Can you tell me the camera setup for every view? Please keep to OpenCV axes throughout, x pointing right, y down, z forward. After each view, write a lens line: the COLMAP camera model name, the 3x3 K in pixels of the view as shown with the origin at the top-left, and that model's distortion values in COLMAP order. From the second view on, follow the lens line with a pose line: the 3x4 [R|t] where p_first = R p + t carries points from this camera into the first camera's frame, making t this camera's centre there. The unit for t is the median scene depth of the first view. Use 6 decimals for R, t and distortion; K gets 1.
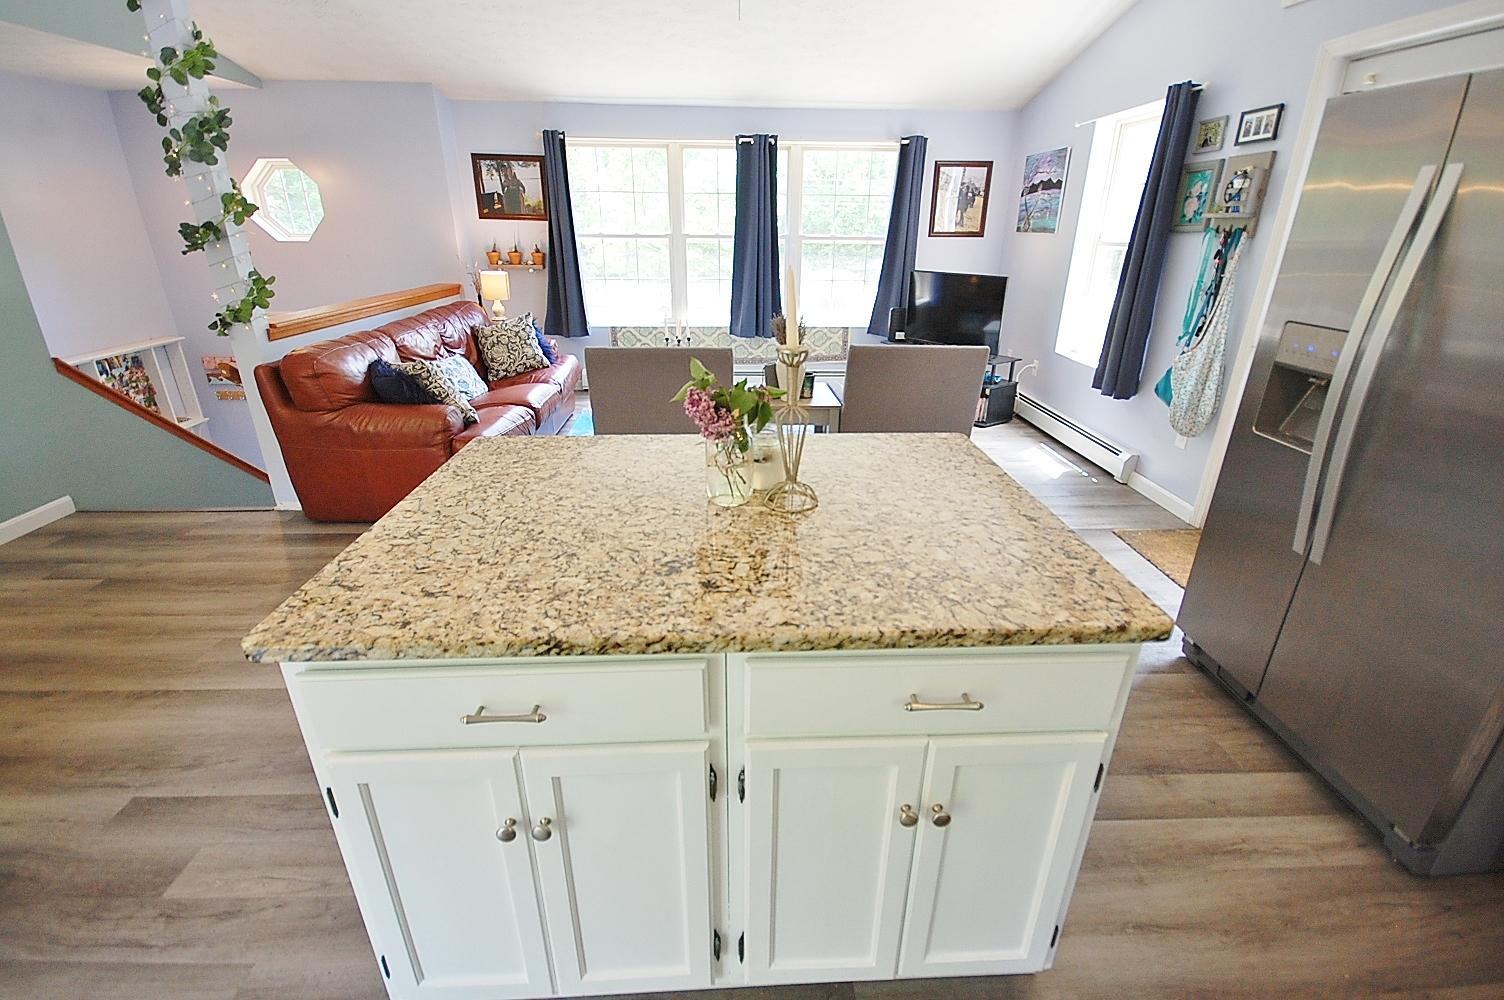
lens RADIAL K [[660.2, 0, 759.6], [0, 660.2, 499.7], [0, 0, 1]] dist [0.000678, -0.006634]
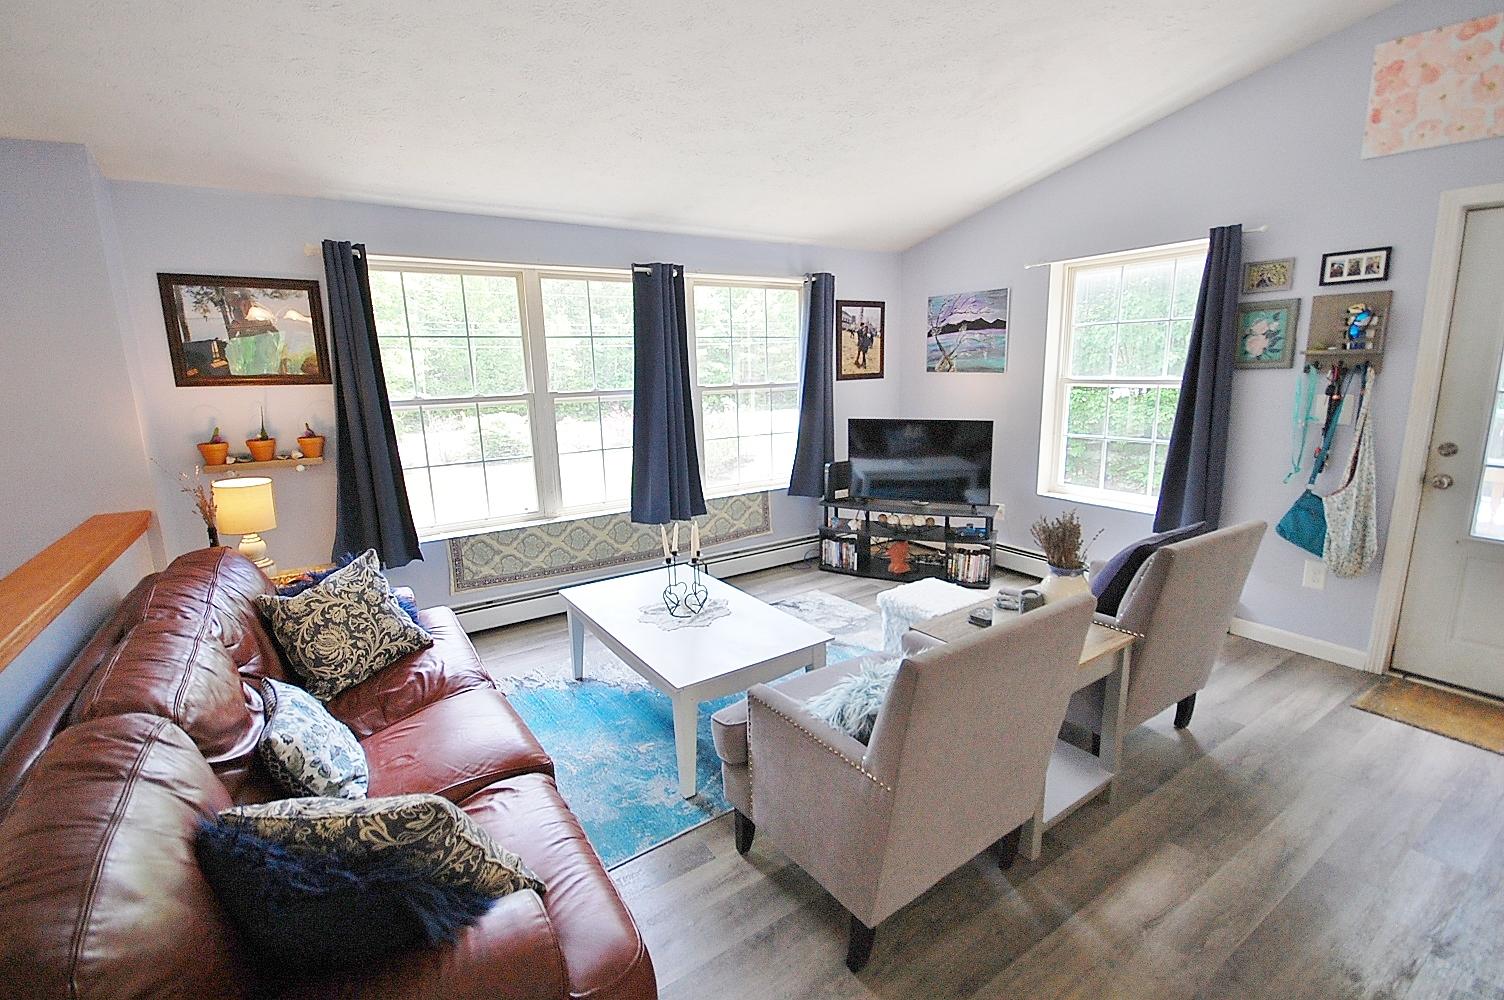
lens RADIAL K [[660.2, 0, 760.4], [0, 660.2, 498.5], [0, 0, 1]] dist [0.000678, -0.006634]
pose [[0.856901, -0.132723, 0.498102, -0.479807], [0.225444, 0.965465, -0.130583, -0.260269], [-0.463568, 0.224191, 0.857230, 0.551750]]
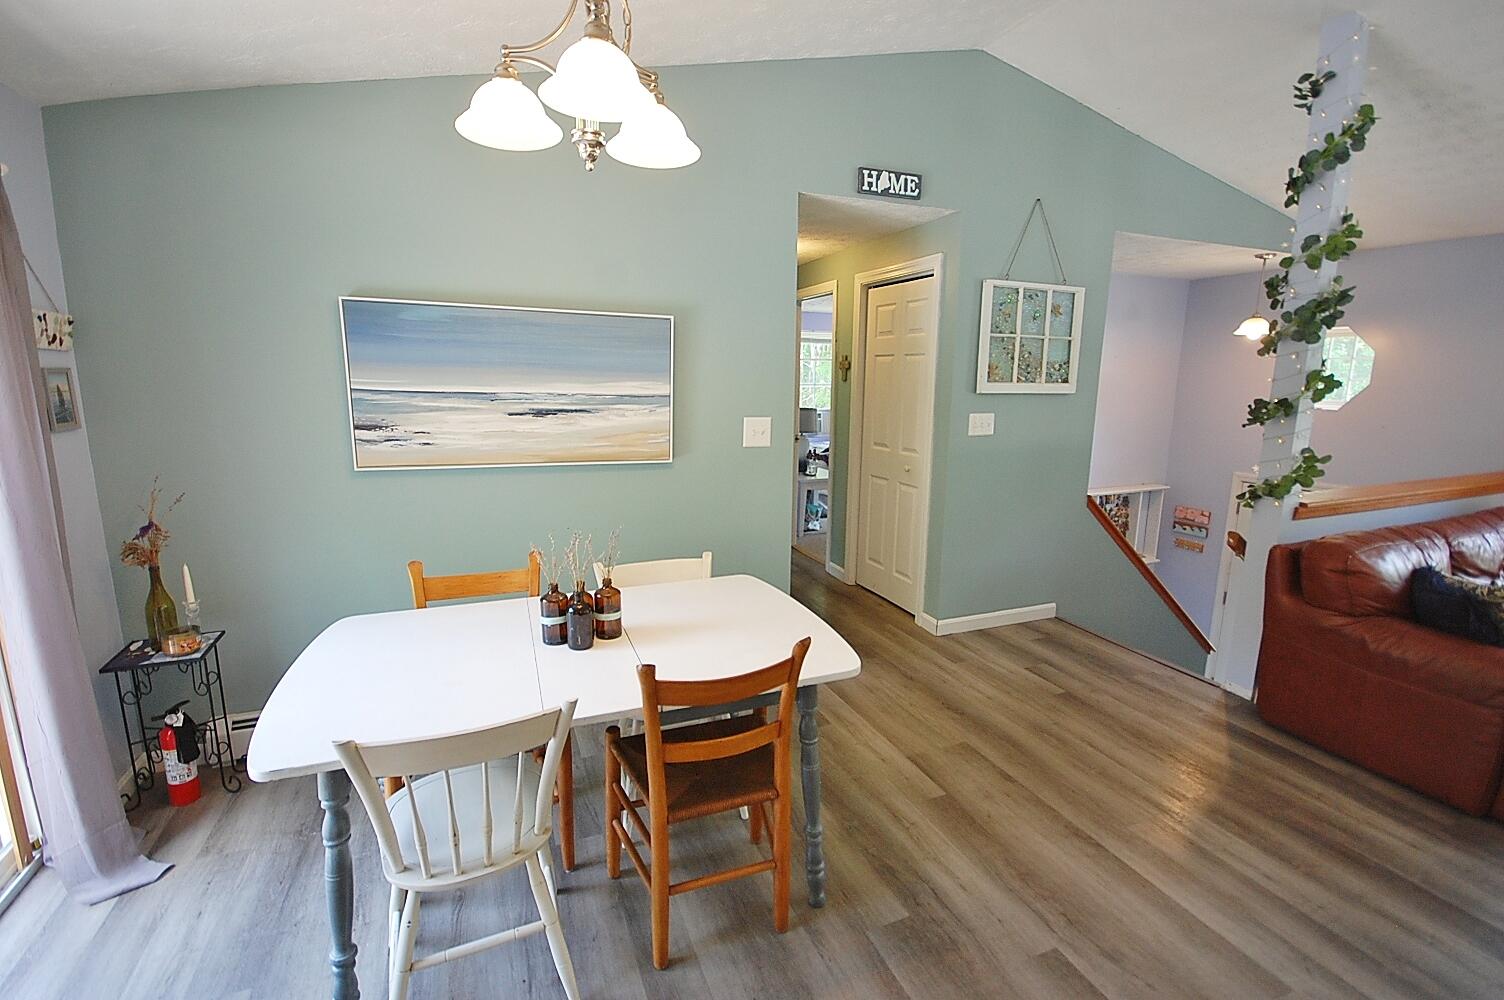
lens RADIAL K [[660.2, 0, 761.3], [0, 660.2, 504.8], [0, 0, 1]] dist [0.000678, -0.006634]
pose [[0.345028, 0.171572, -0.922778, -0.147754], [-0.359341, 0.932391, 0.039001, -0.028611], [0.867081, 0.318135, 0.383354, 0.001448]]
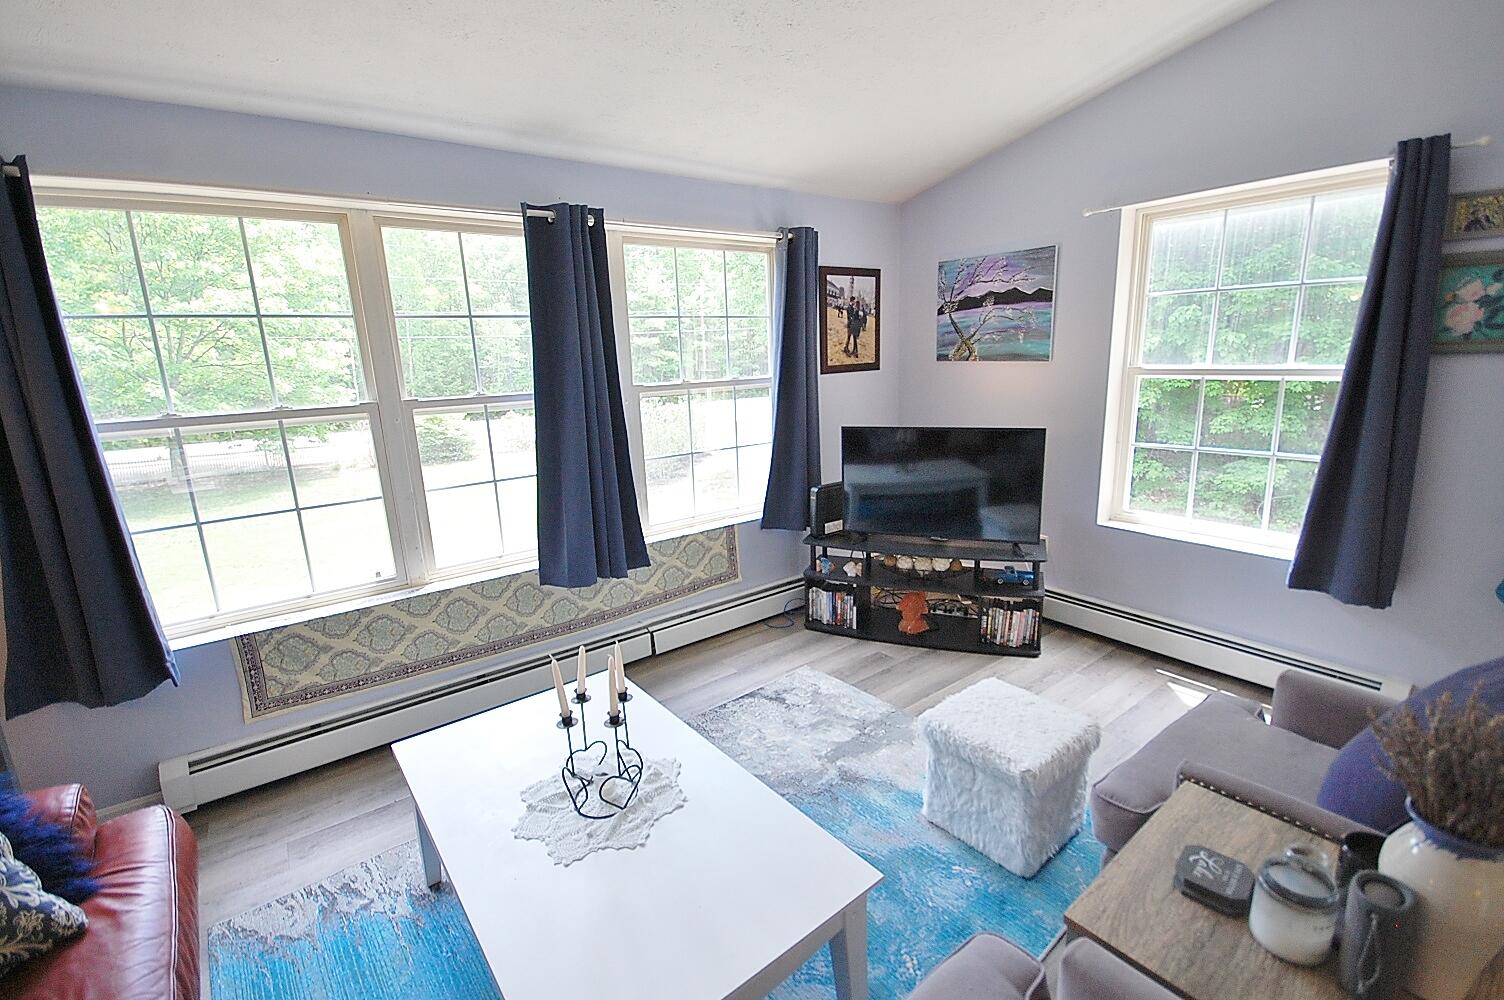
lens RADIAL K [[660.2, 0, 761.6], [0, 660.2, 498.0], [0, 0, 1]] dist [0.000678, -0.006634]
pose [[0.819108, -0.163458, 0.549858, -0.294280], [0.257559, 0.961289, -0.097913, -0.383433], [-0.512568, 0.221822, 0.829499, 0.849798]]
